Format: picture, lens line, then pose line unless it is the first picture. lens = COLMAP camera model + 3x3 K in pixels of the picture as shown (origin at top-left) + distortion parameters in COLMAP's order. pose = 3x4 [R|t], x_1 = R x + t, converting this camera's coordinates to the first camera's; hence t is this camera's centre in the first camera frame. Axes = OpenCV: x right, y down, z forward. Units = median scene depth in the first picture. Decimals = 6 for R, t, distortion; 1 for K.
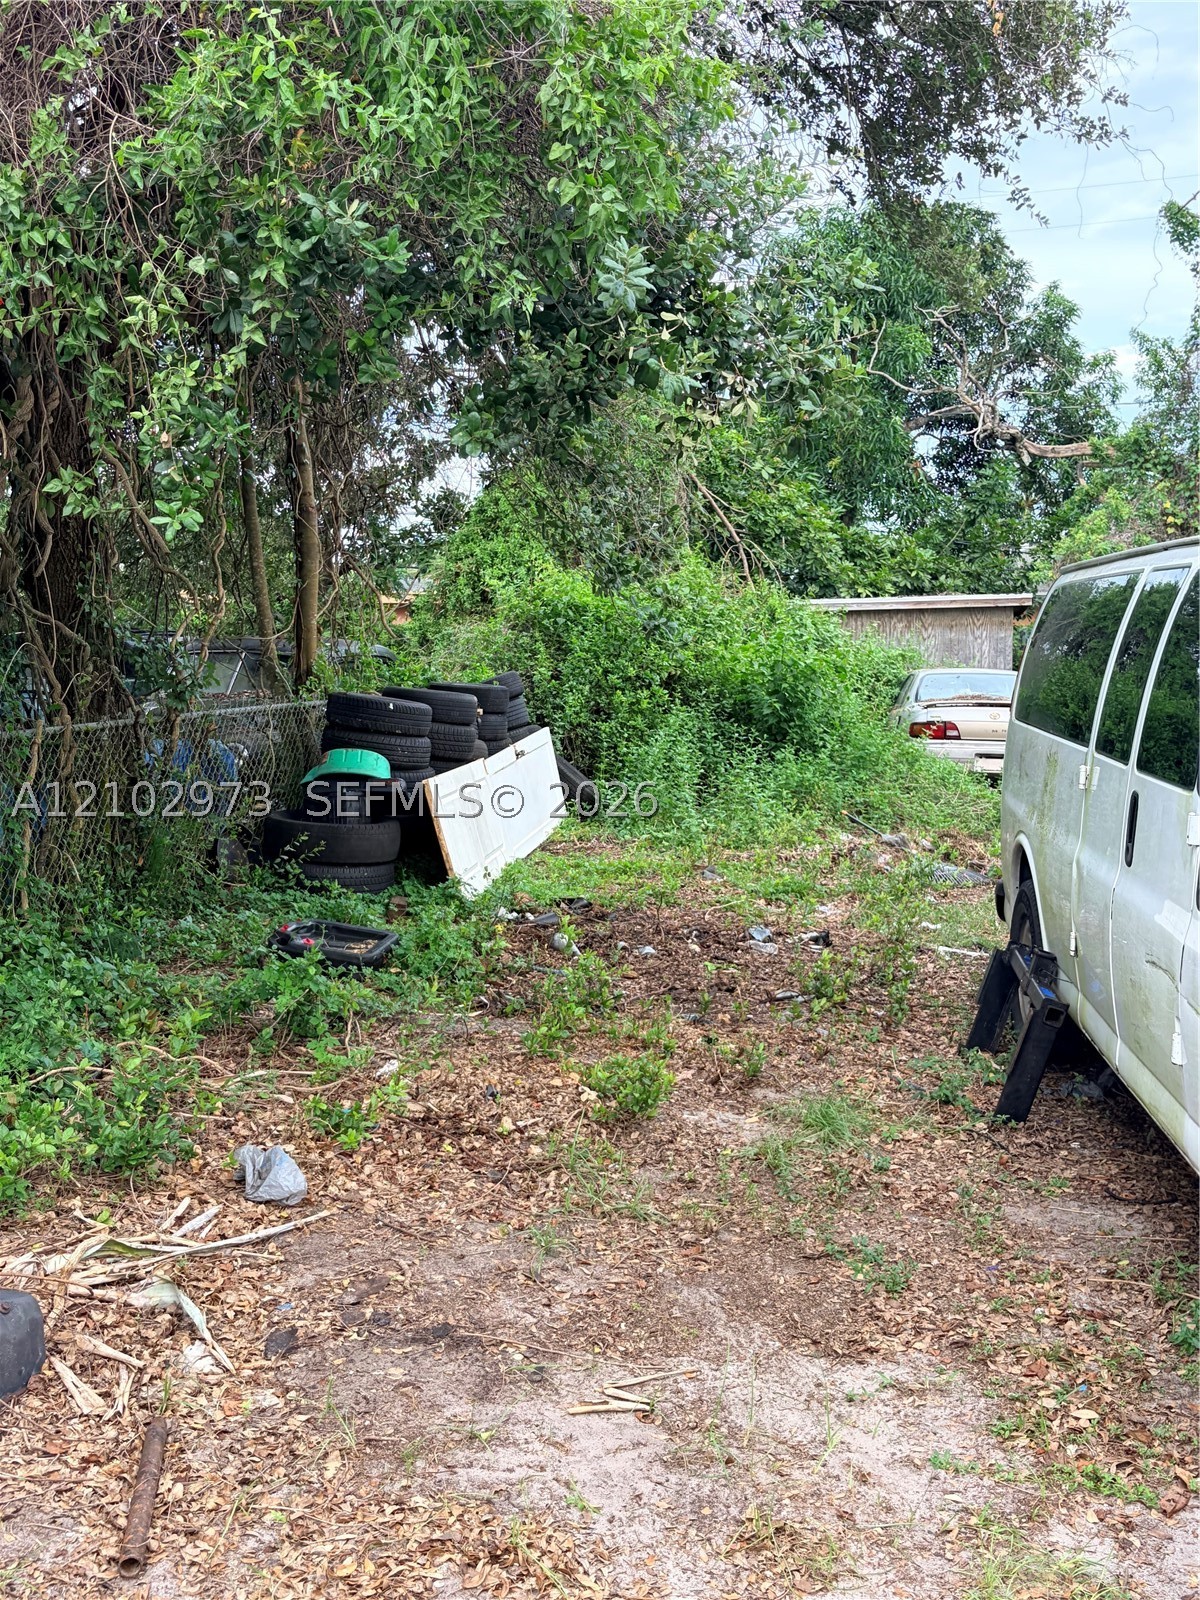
lens RADIAL K [[1781.4, 0, 600.0], [0, 1781.4, 800.0], [0, 0, 1]] dist [0.201738, -0.529385]
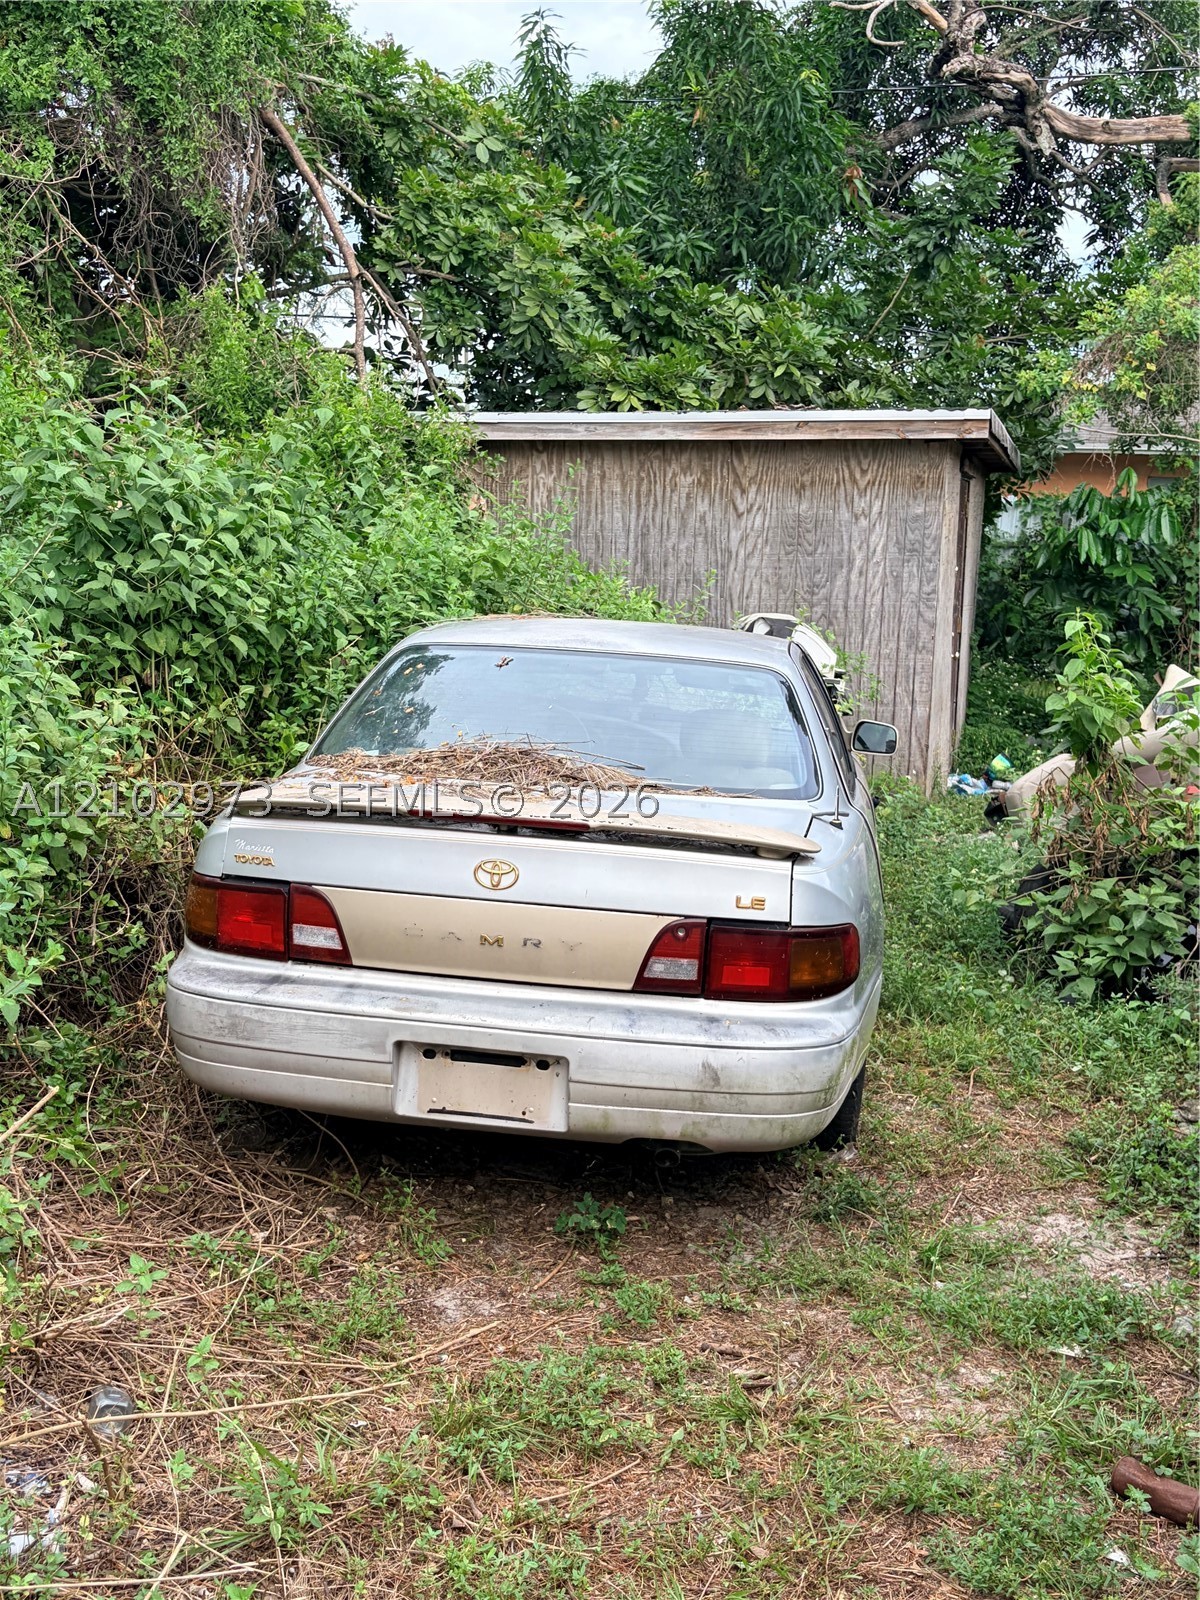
lens RADIAL K [[1781.4, 0, 600.0], [0, 1781.4, 800.0], [0, 0, 1]] dist [0.201738, -0.529385]
pose [[0.996801, 0.040316, -0.069016, 0.248107], [-0.034746, 0.996182, 0.080093, -0.074482], [0.071982, -0.077439, 0.994395, 0.776611]]
